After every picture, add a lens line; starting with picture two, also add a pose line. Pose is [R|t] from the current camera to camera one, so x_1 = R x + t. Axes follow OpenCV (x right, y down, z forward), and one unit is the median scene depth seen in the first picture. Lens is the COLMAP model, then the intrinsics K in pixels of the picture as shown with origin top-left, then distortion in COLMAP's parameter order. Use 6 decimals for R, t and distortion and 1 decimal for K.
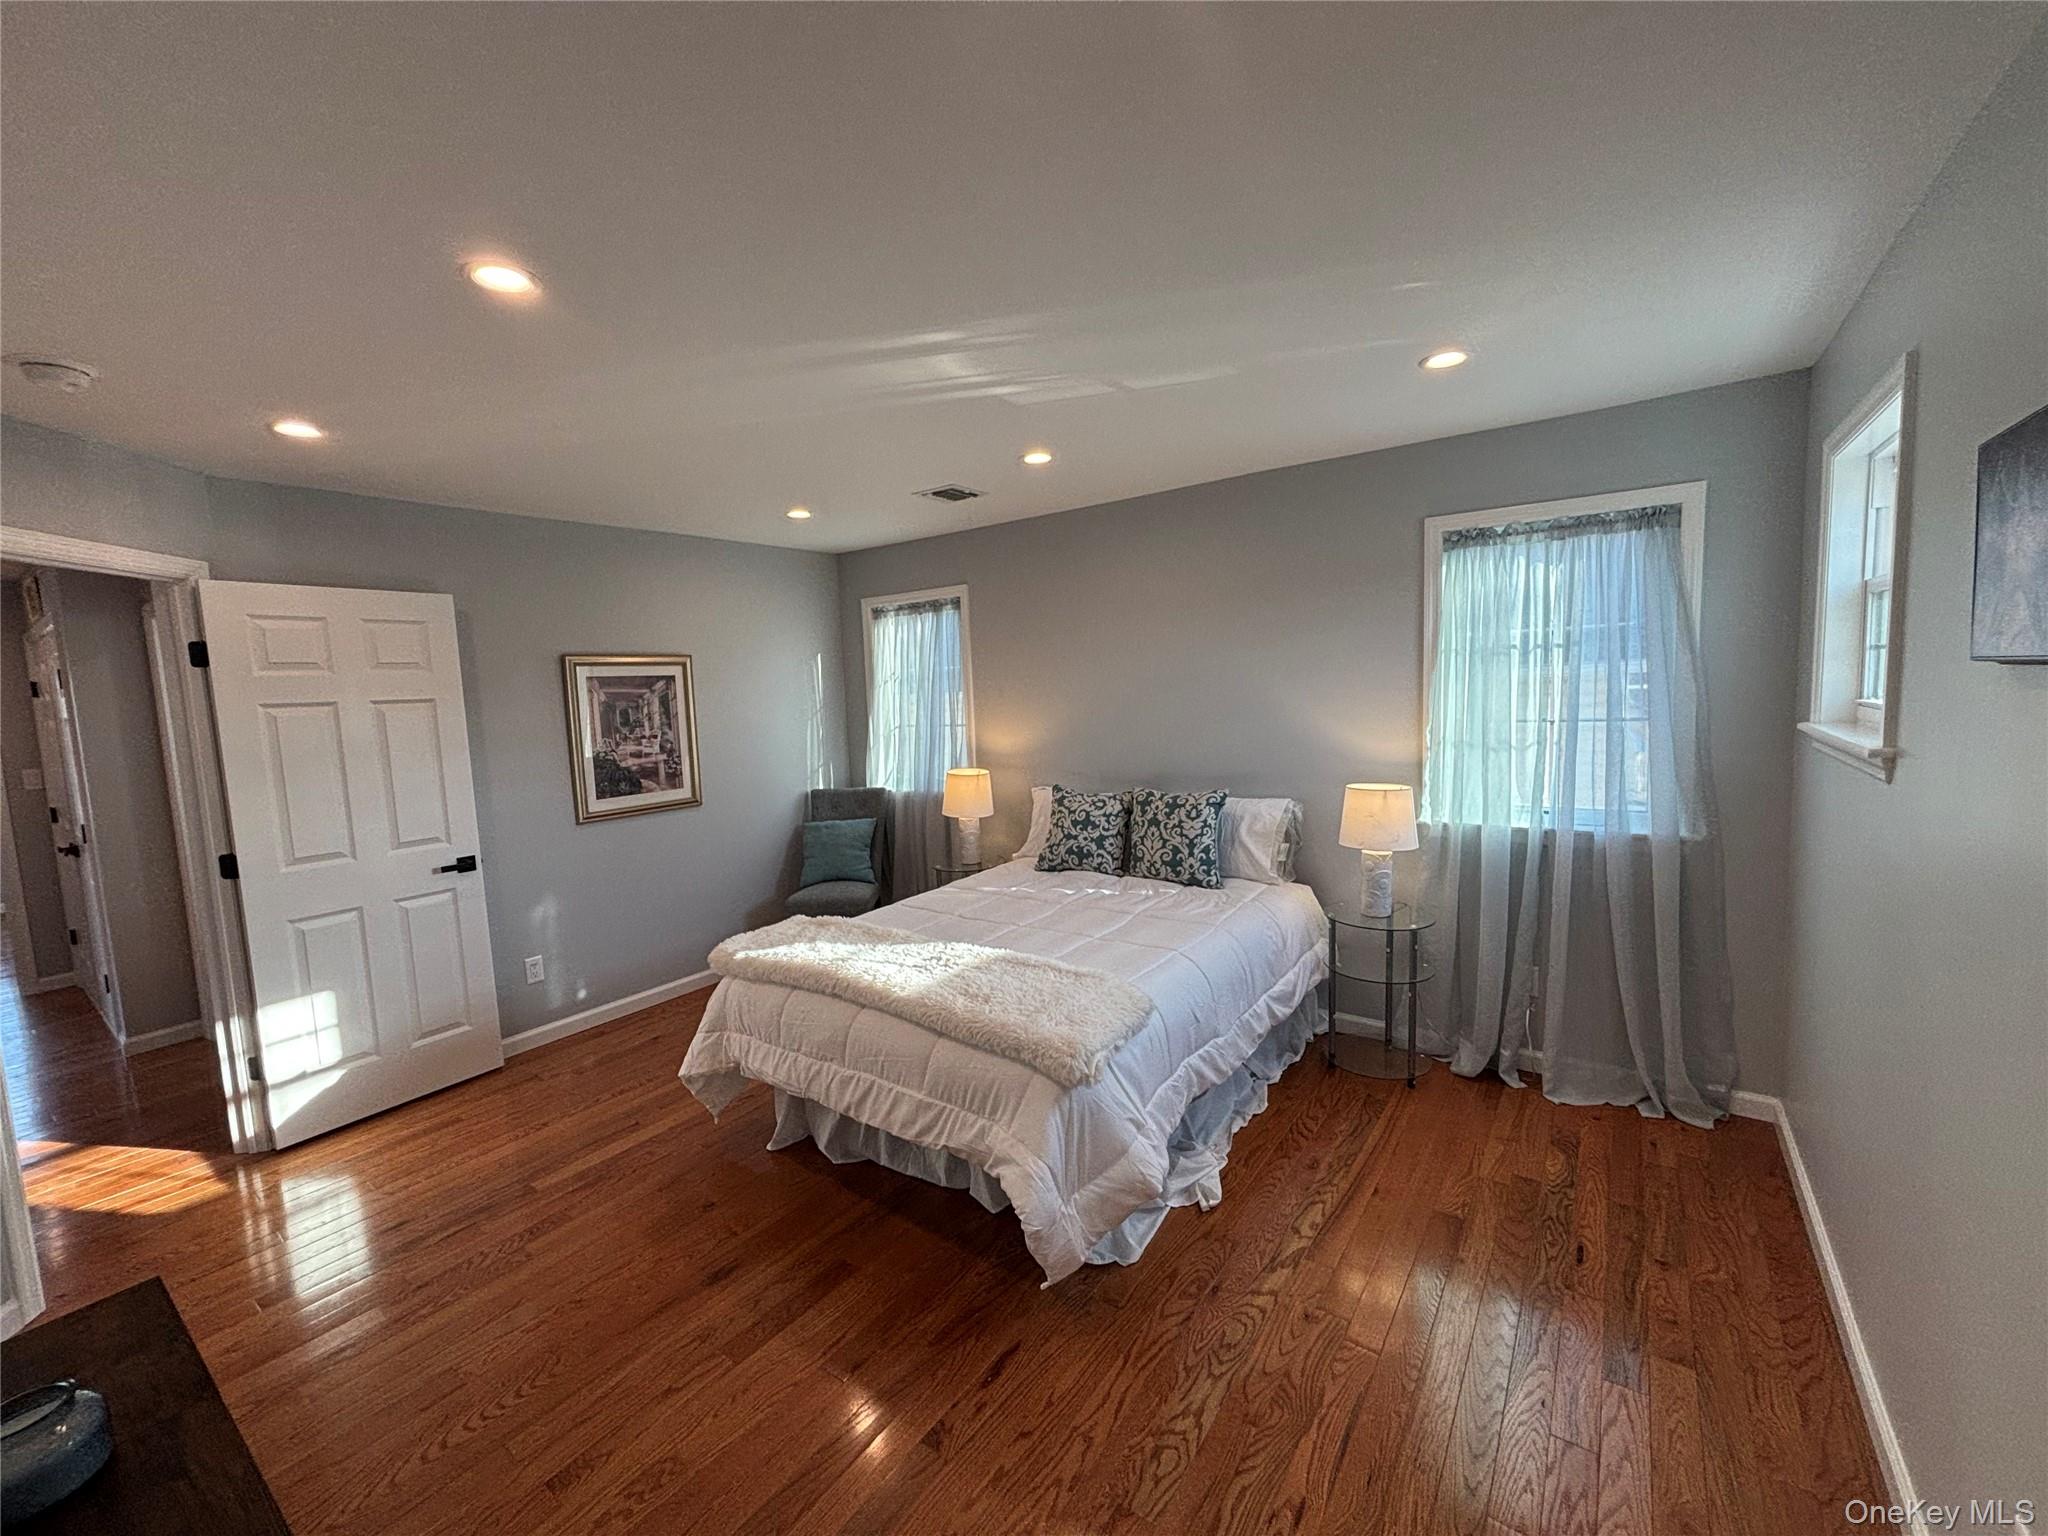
lens RADIAL K [[820.2, 0, 1026.3], [0, 820.2, 769.3], [0, 0, 1]] dist [0.001544, -0.000954]
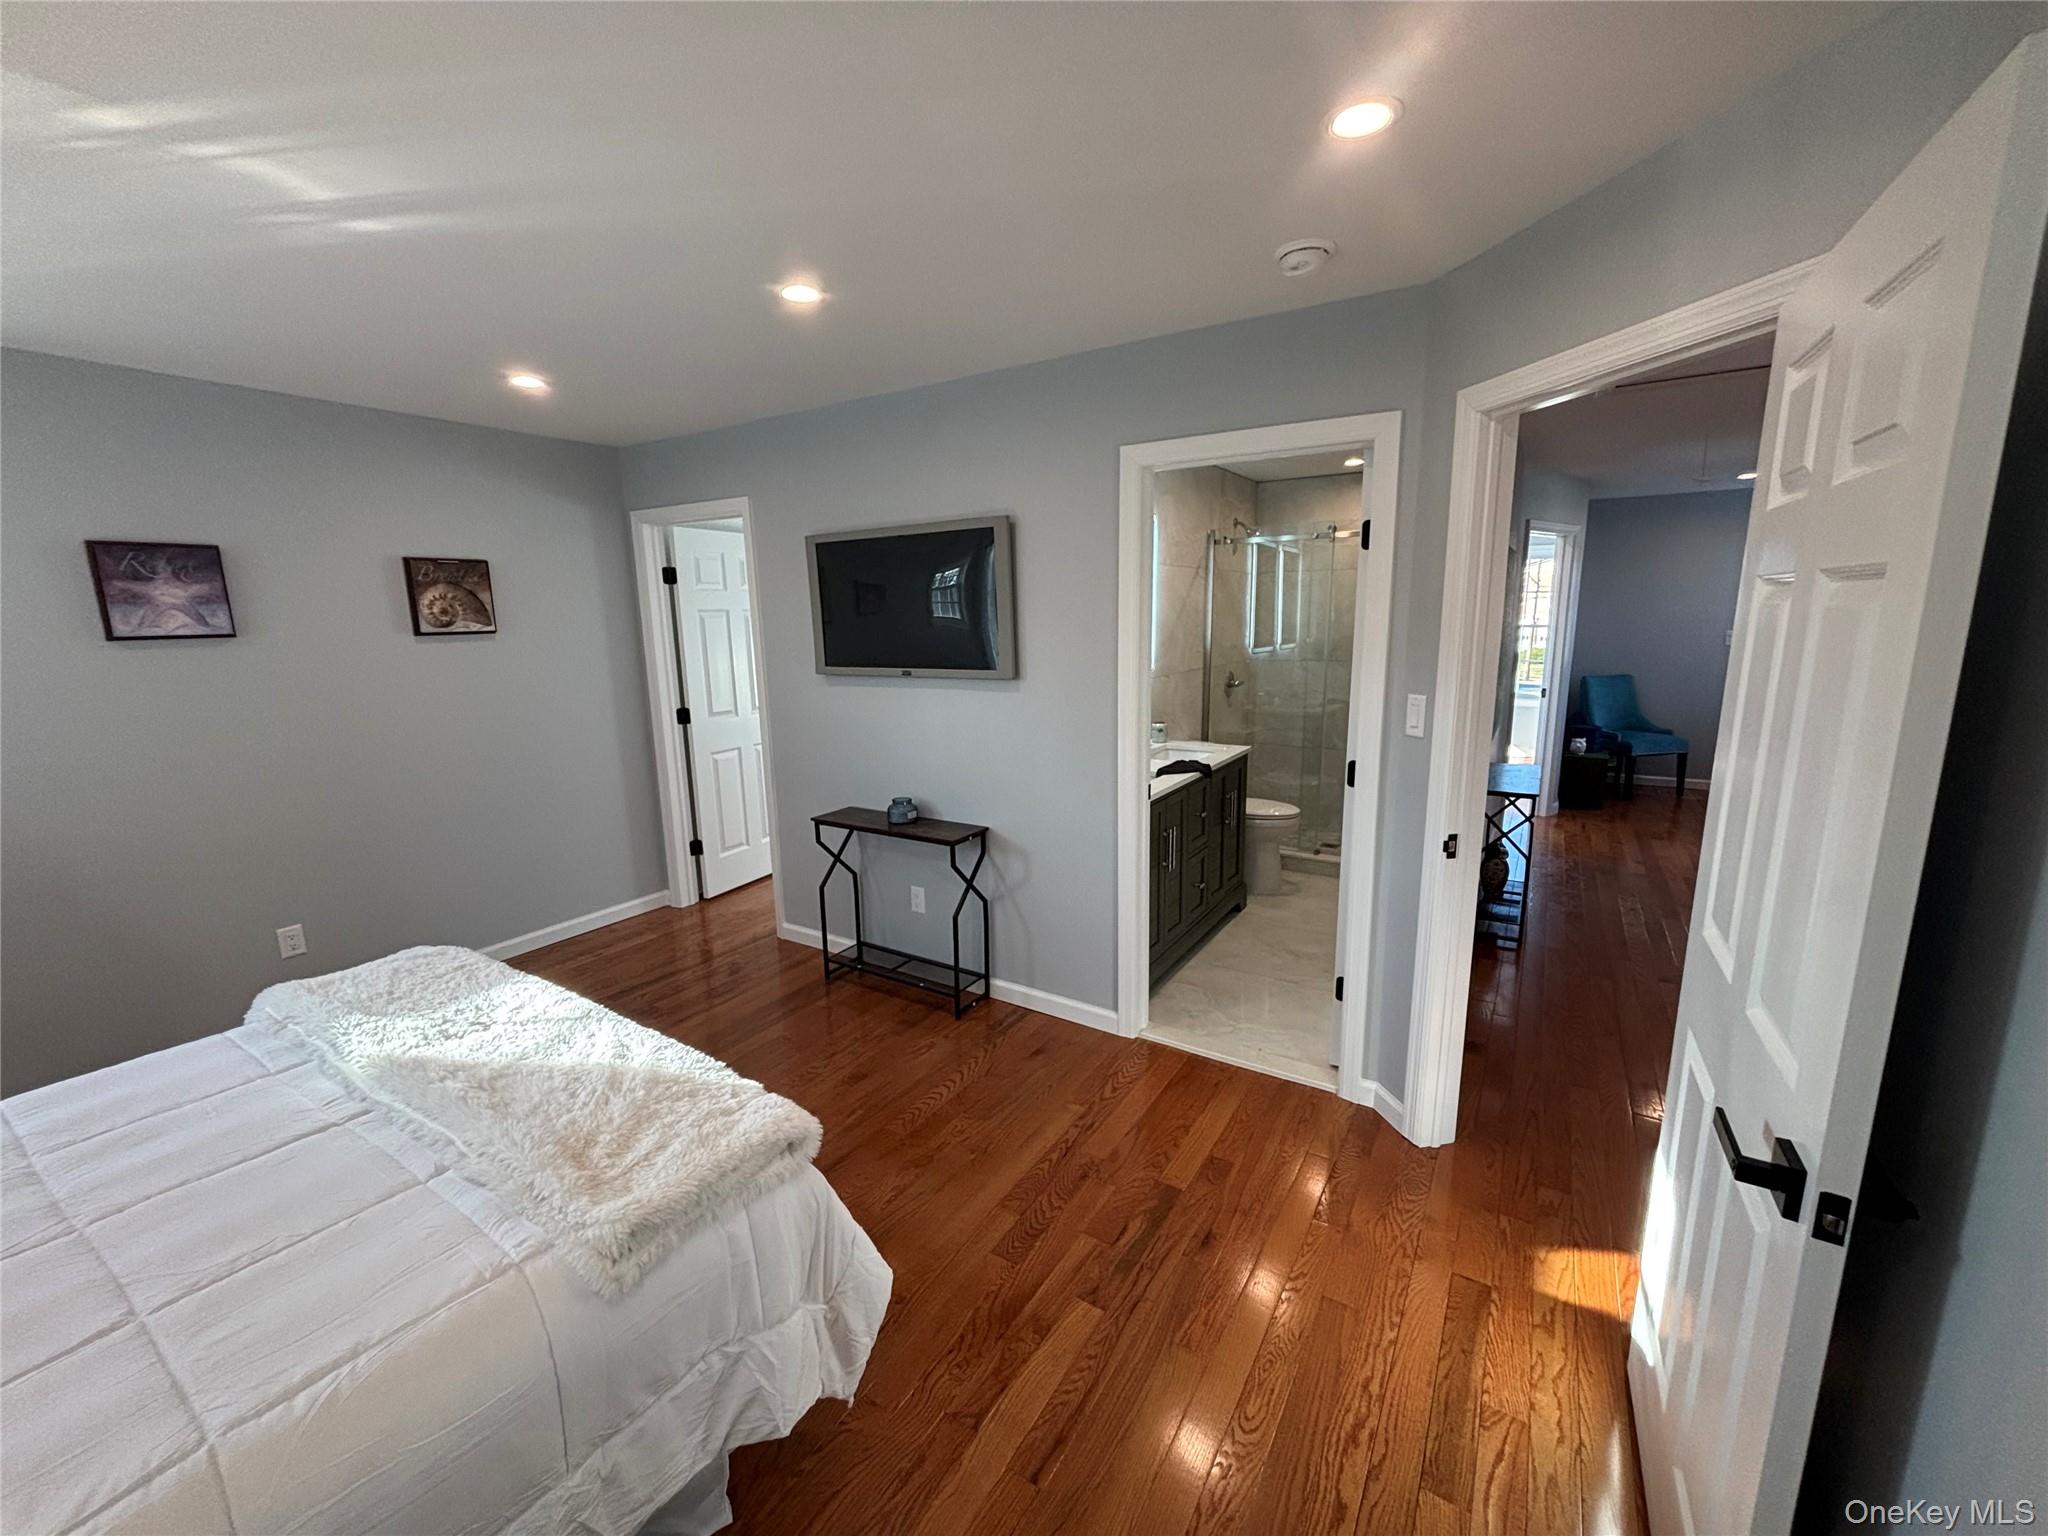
lens RADIAL K [[820.2, 0, 1019.0], [0, 820.2, 770.7], [0, 0, 1]] dist [0.001544, -0.000954]
pose [[-0.996152, 0.071879, -0.050138, -0.455319], [0.054205, 0.954887, 0.291982, -0.119134], [0.068864, 0.288141, -0.955109, 1.304566]]
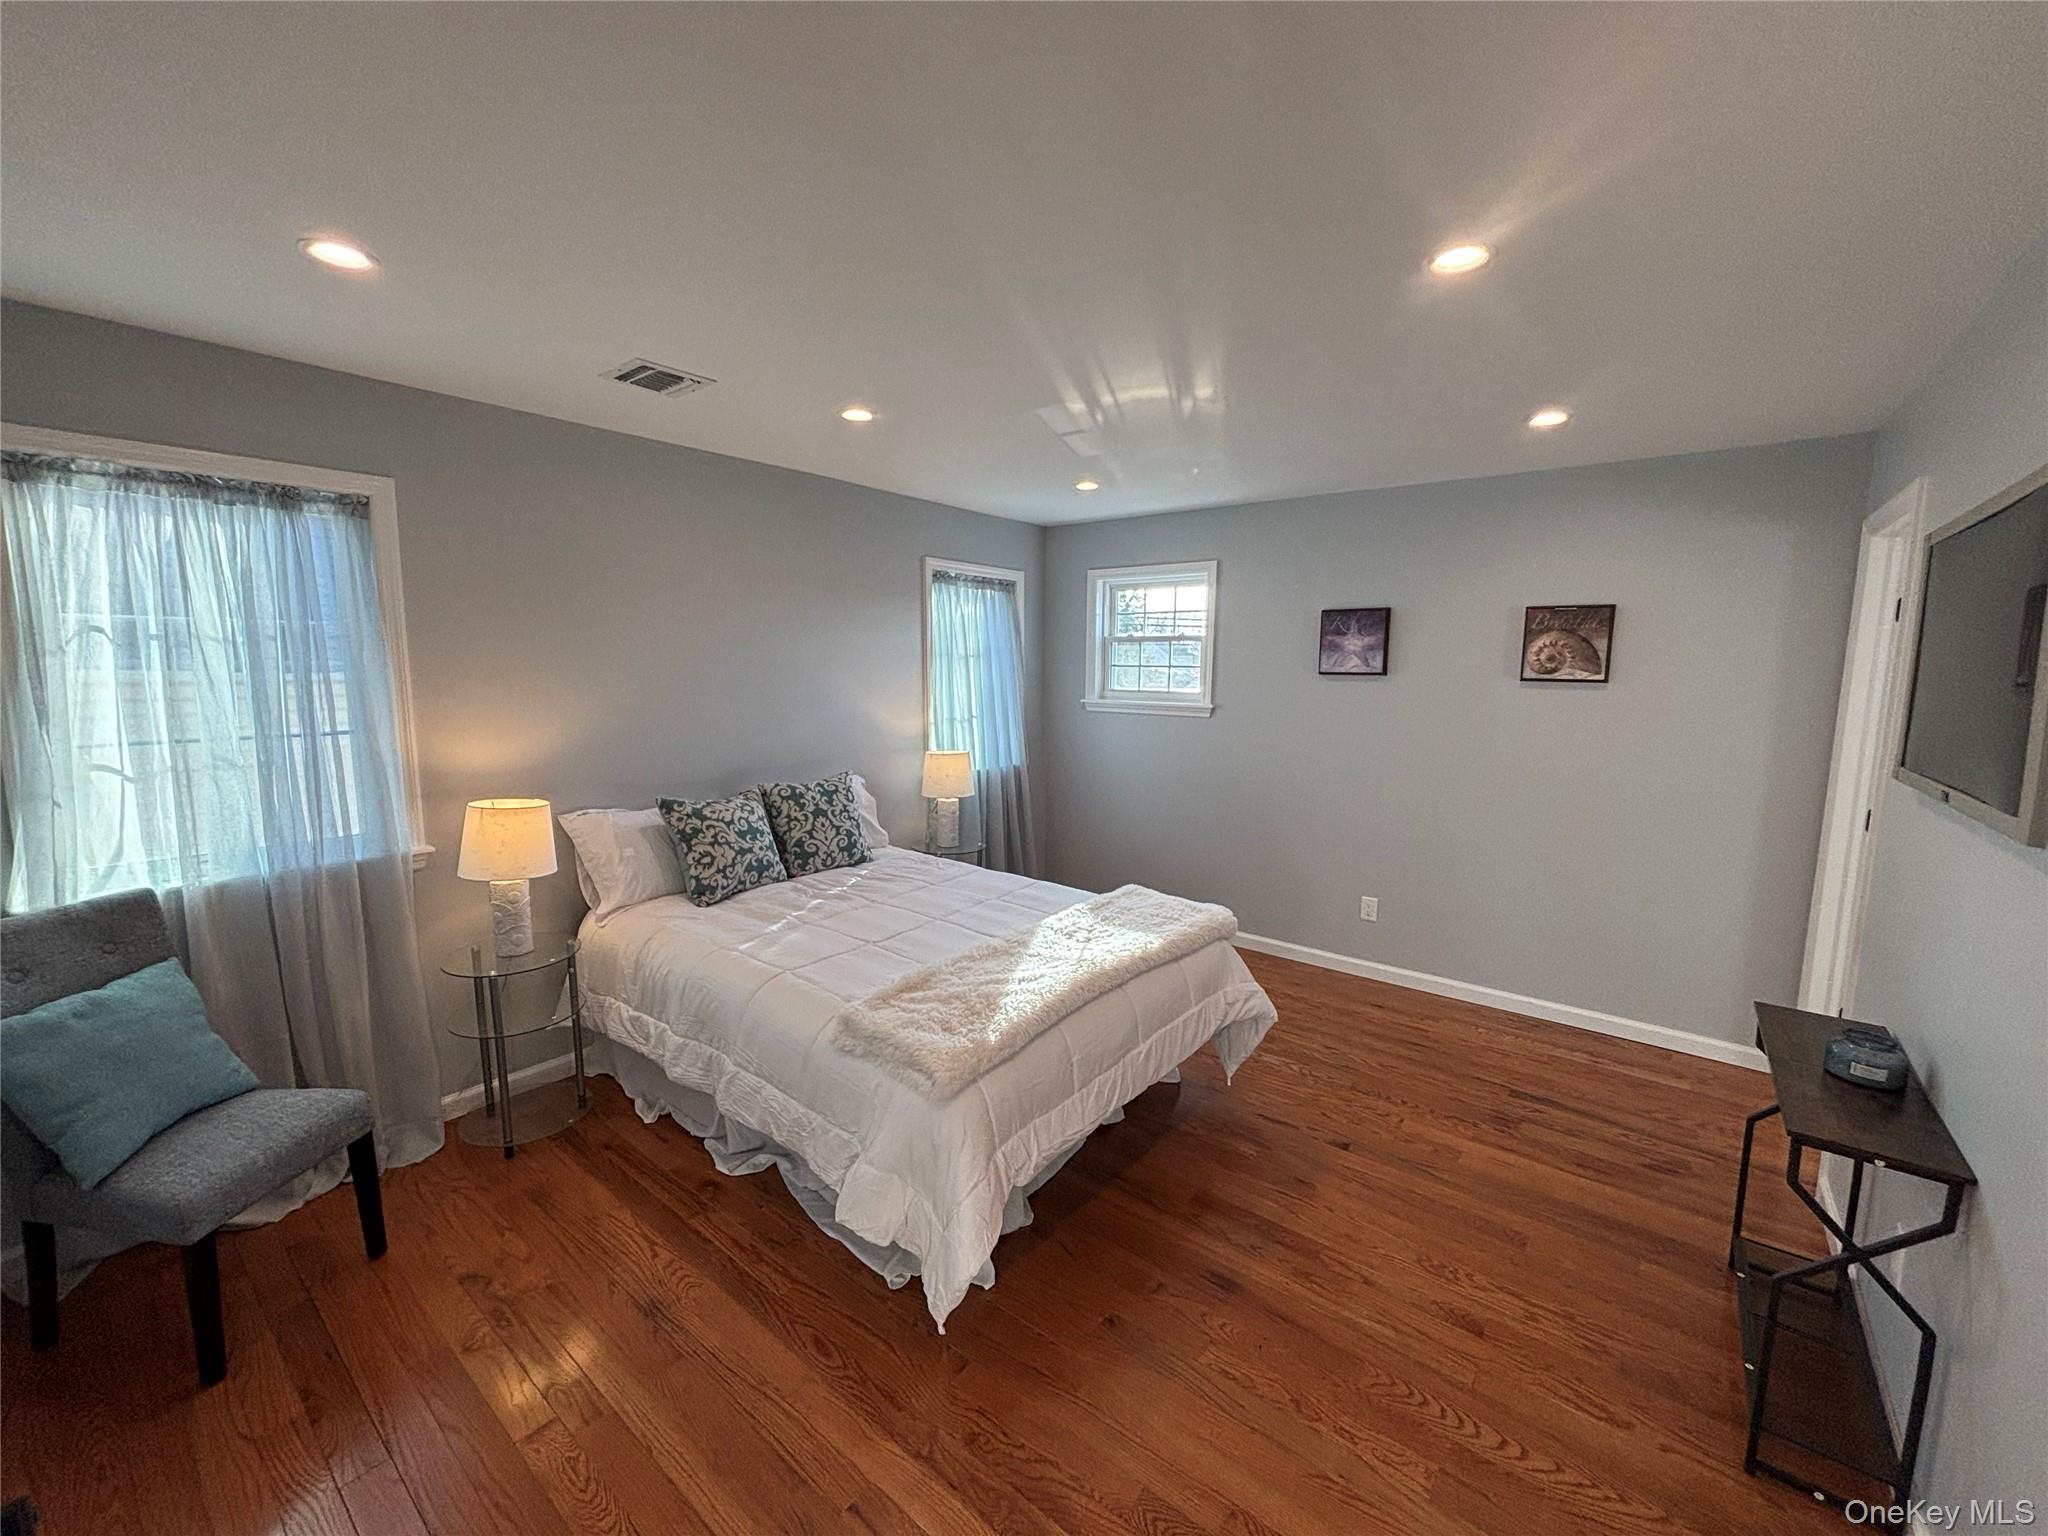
lens RADIAL K [[820.2, 0, 1021.9], [0, 820.2, 768.1], [0, 0, 1]] dist [0.001544, -0.000954]
pose [[0.037202, -0.086961, 0.995517, -0.902558], [0.091260, 0.992339, 0.083273, -0.053320], [-0.995132, 0.087753, 0.044853, 0.806803]]
